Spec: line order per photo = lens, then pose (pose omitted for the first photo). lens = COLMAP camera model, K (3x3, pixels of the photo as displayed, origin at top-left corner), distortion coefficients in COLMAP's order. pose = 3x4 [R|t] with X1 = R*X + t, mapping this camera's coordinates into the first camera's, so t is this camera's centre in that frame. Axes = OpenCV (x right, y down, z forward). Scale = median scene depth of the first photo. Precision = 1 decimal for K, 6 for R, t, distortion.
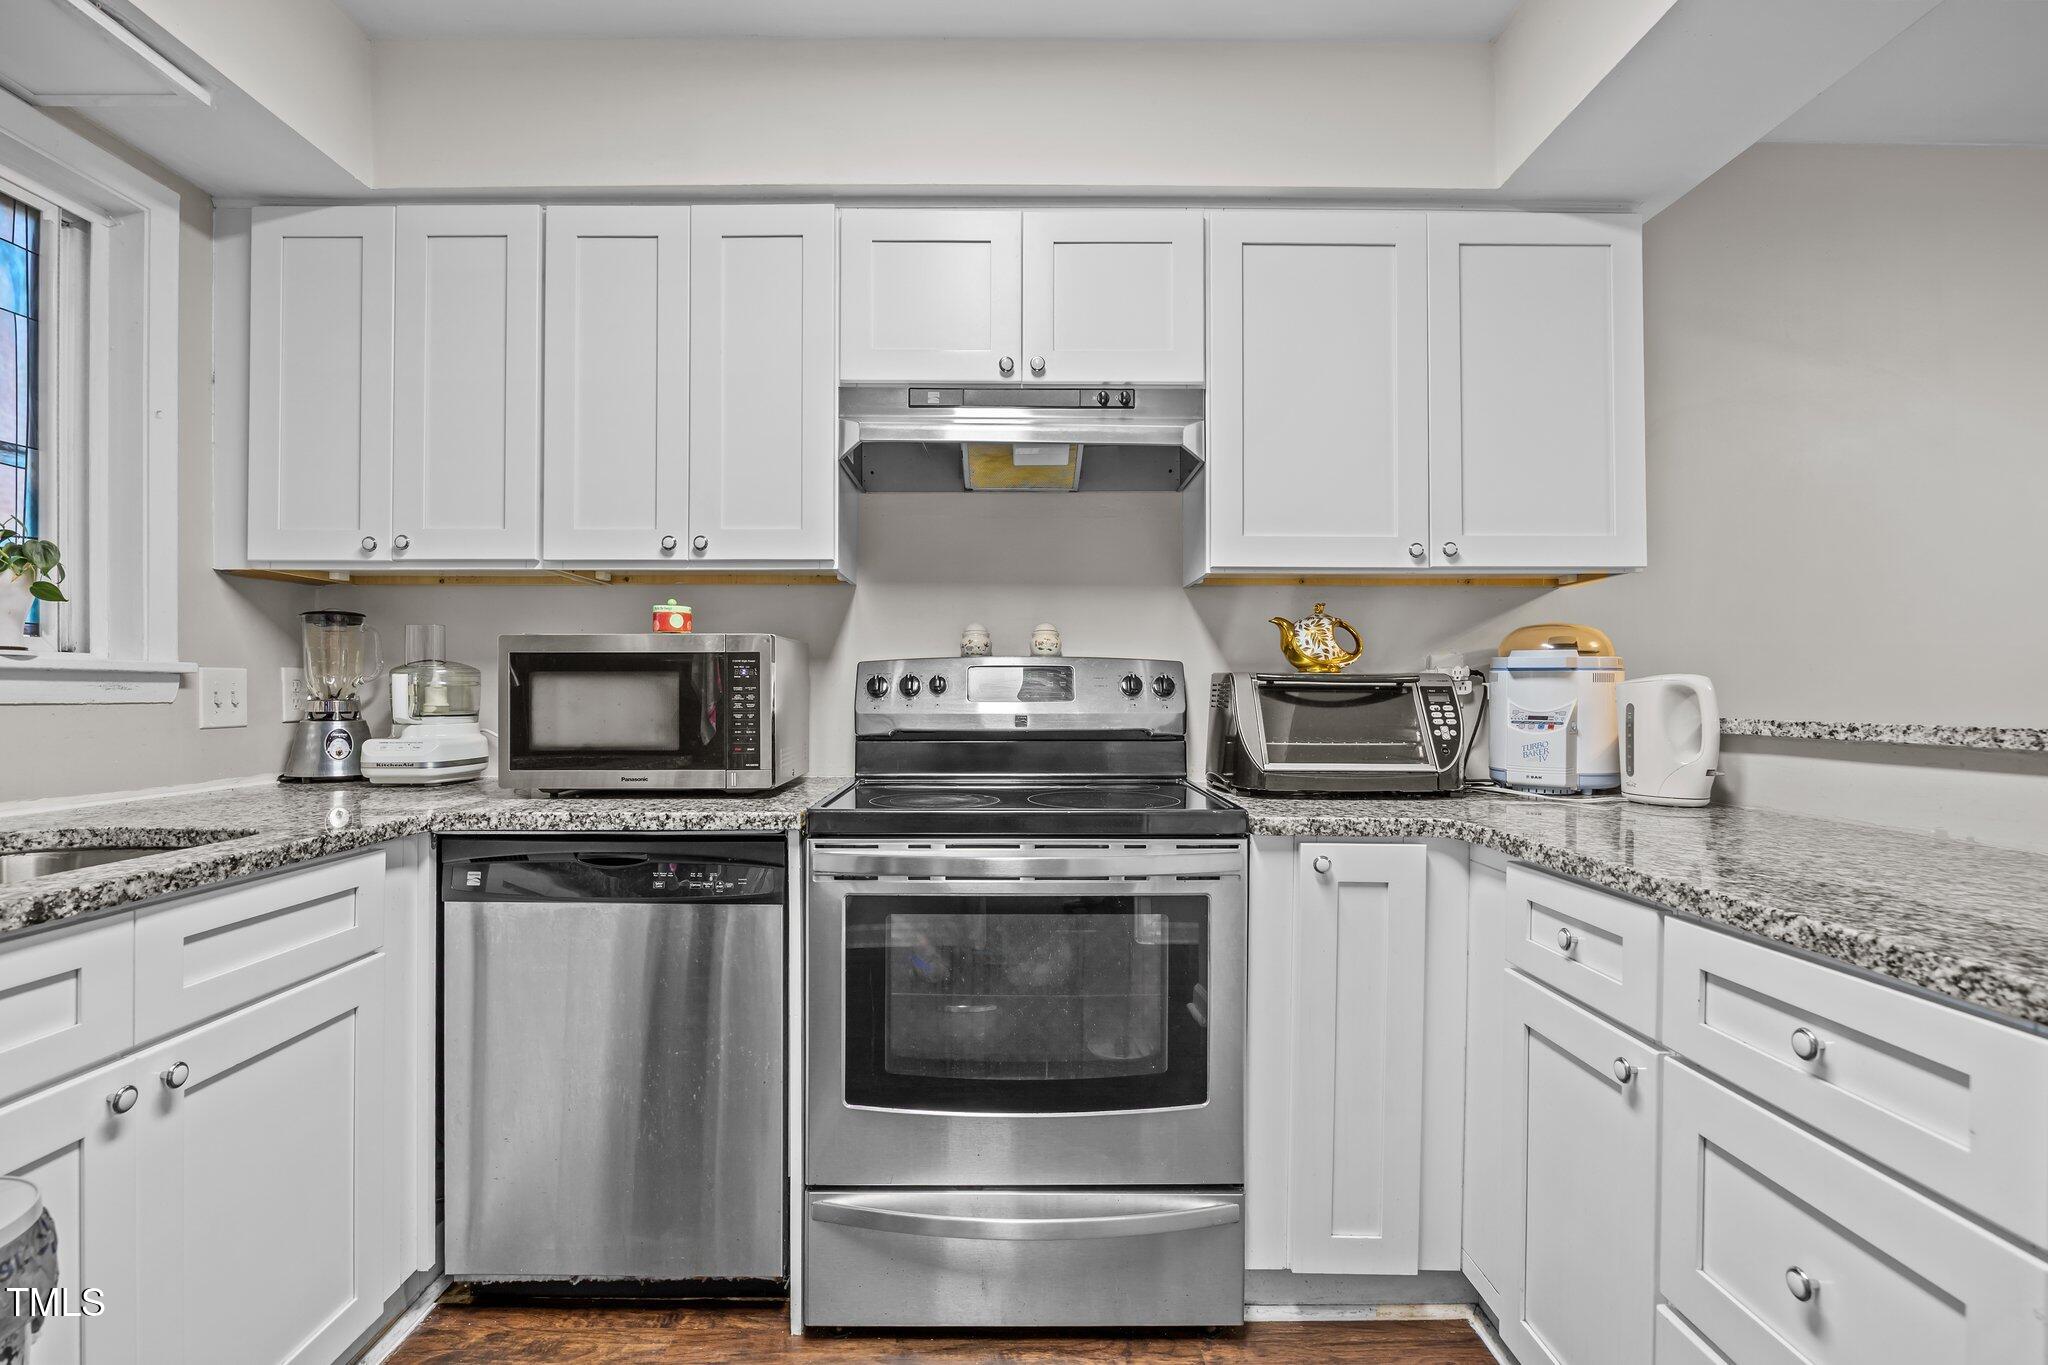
lens RADIAL K [[987.8, 0, 1016.5], [0, 987.8, 691.5], [0, 0, 1]] dist [-0.012909, -0.000286]
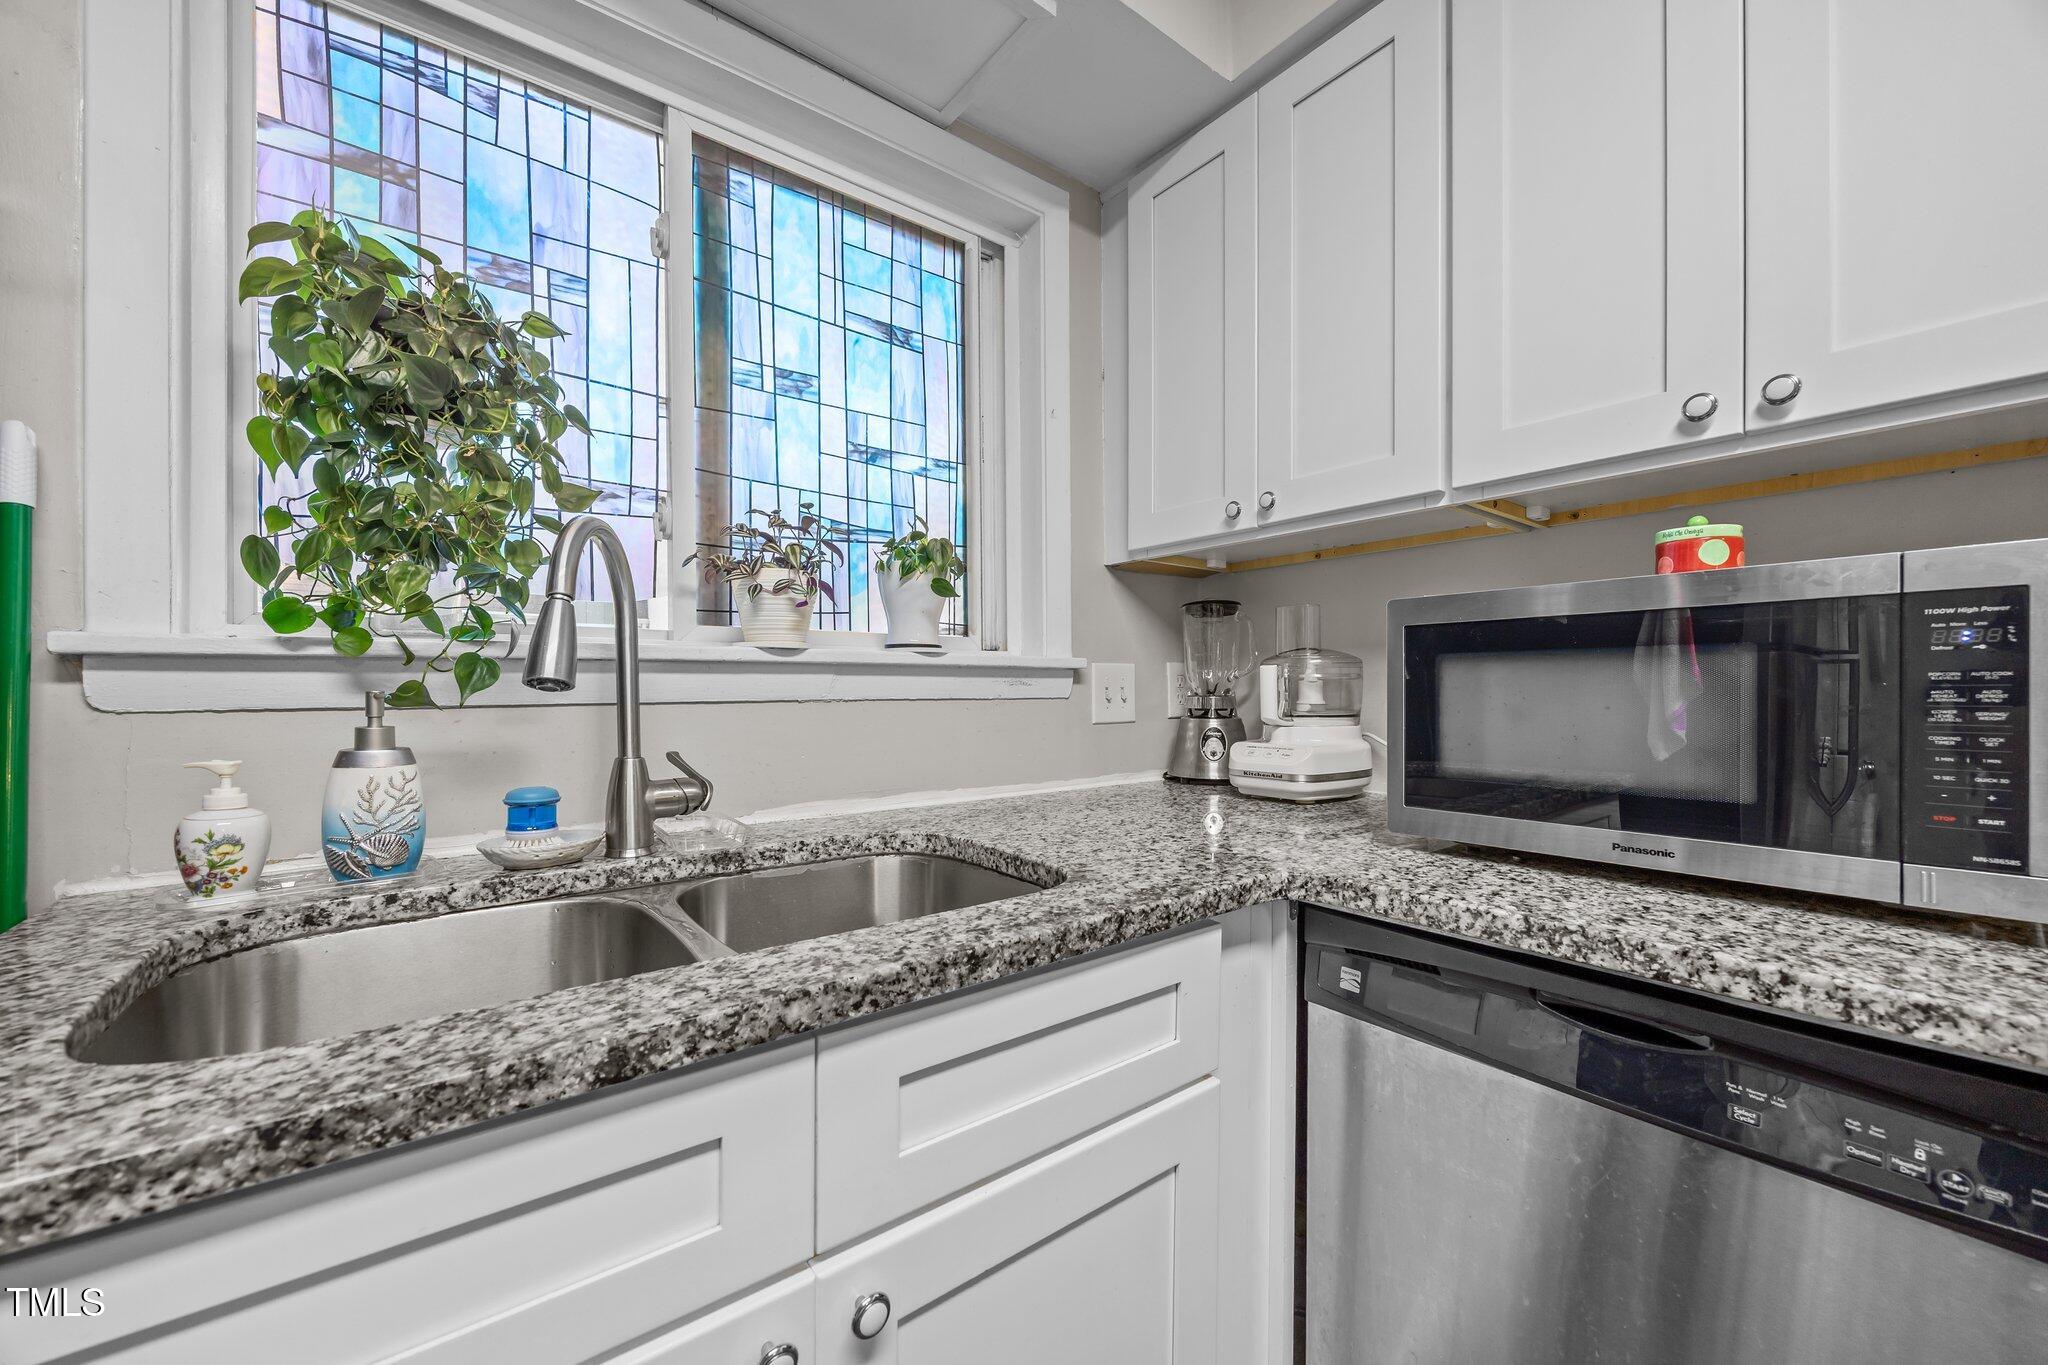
lens RADIAL K [[786.8, 0, 1010.9], [0, 786.8, 692.2], [0, 0, 1]] dist [-0.005376, 0.000066]
pose [[0.604586, 0.001554, -0.796538, -0.258022], [0.003196, 0.999985, 0.004377, 0.001579], [0.796533, -0.005192, 0.604572, 0.477434]]
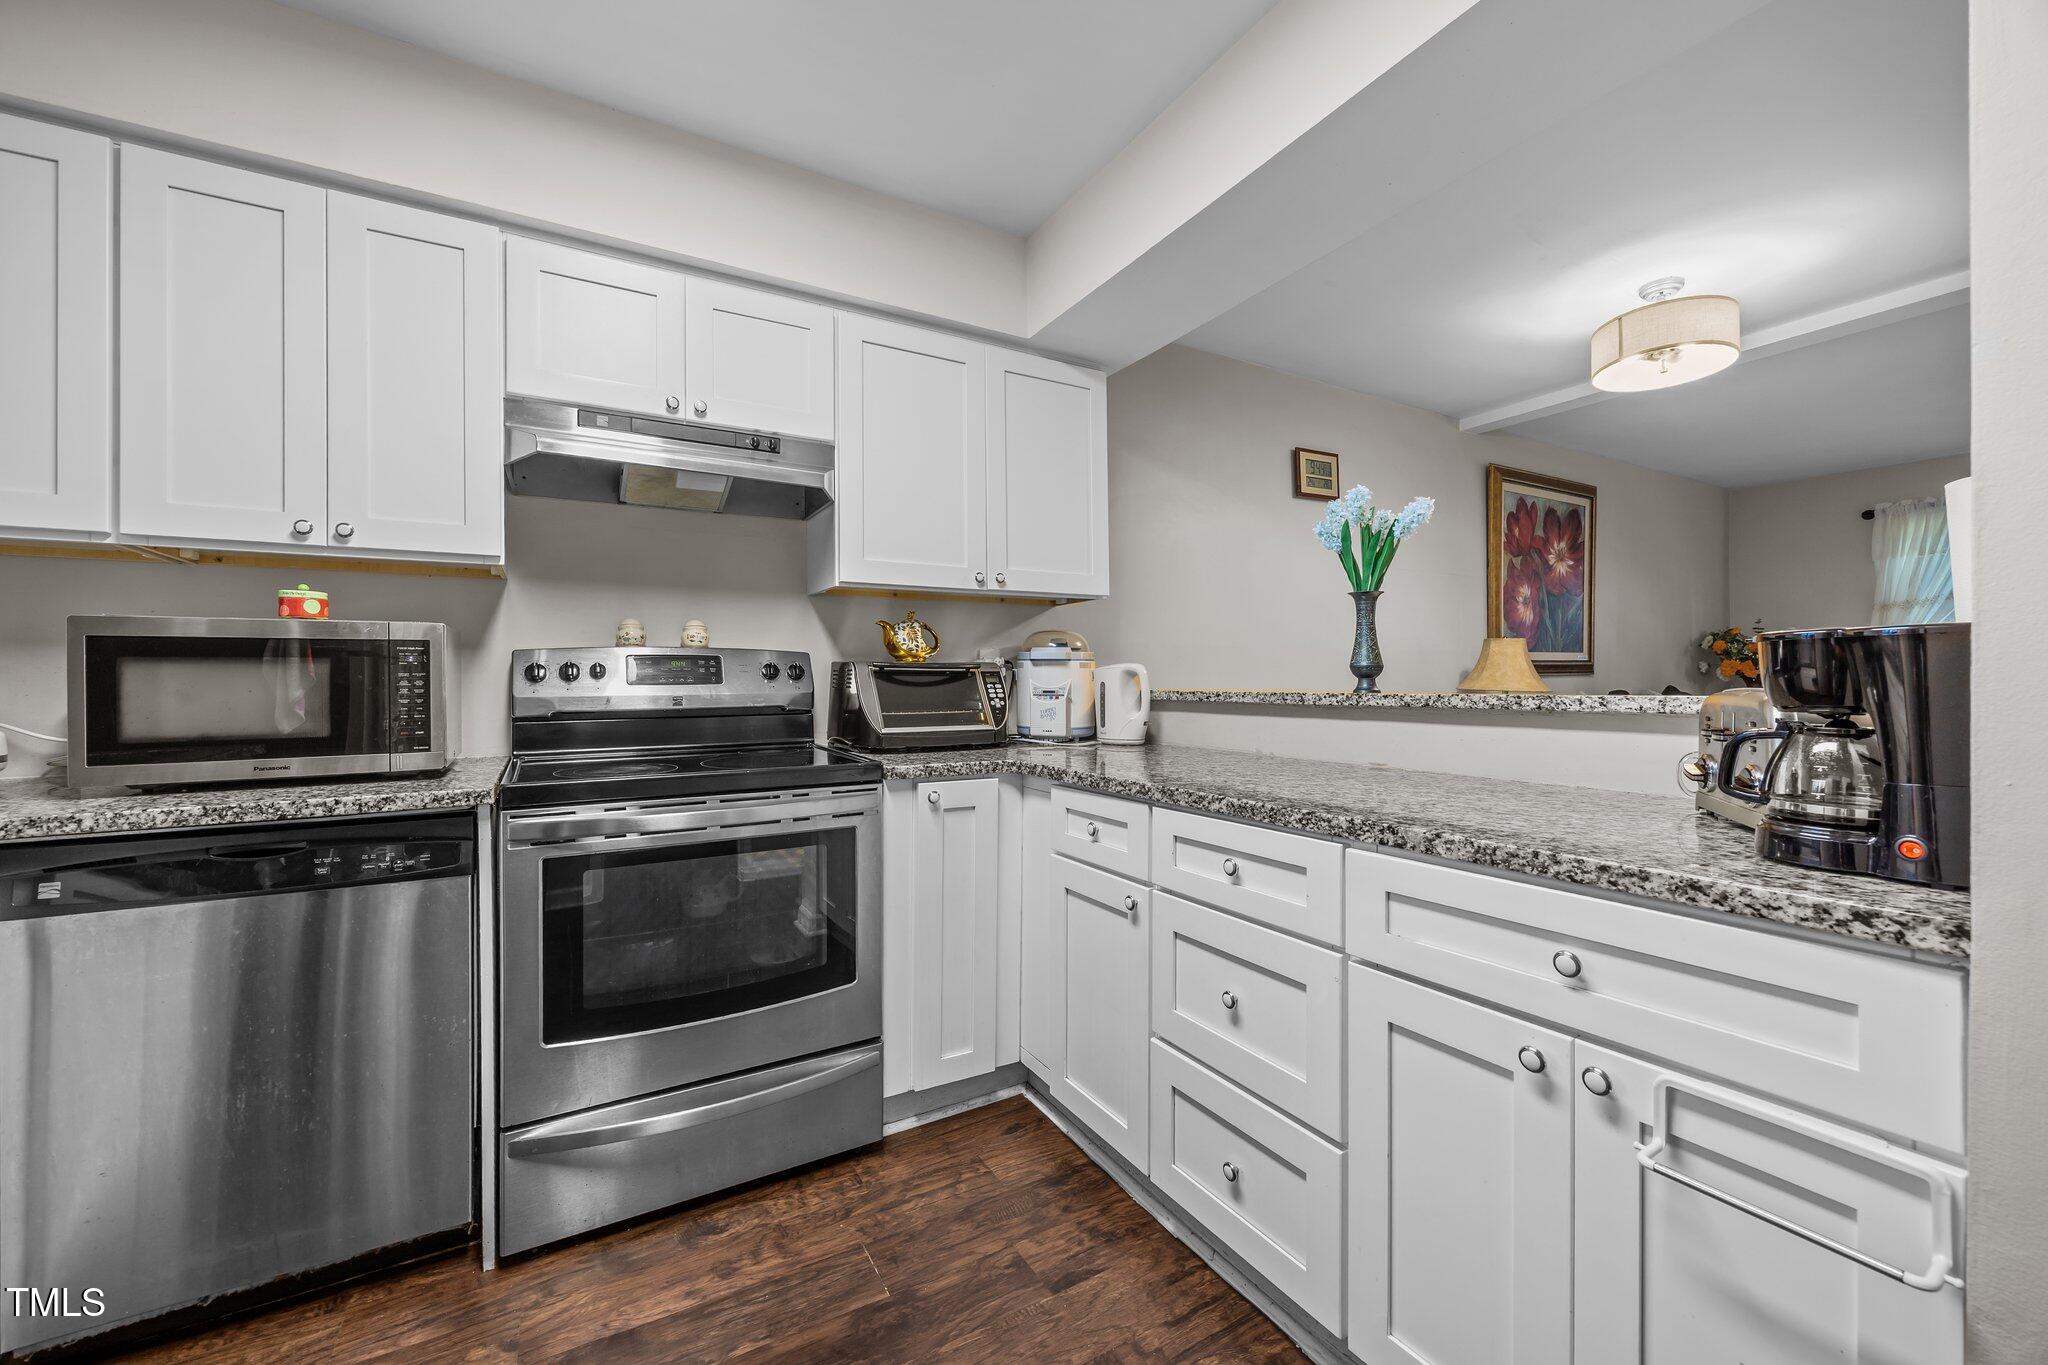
lens RADIAL K [[786.8, 0, 1018.0], [0, 786.8, 679.4], [0, 0, 1]] dist [-0.005376, 0.000066]
pose [[0.868362, -0.006902, 0.495883, -0.130502], [0.005063, 0.999974, 0.005052, 0.001053], [-0.495906, -0.001876, 0.868374, -0.037425]]
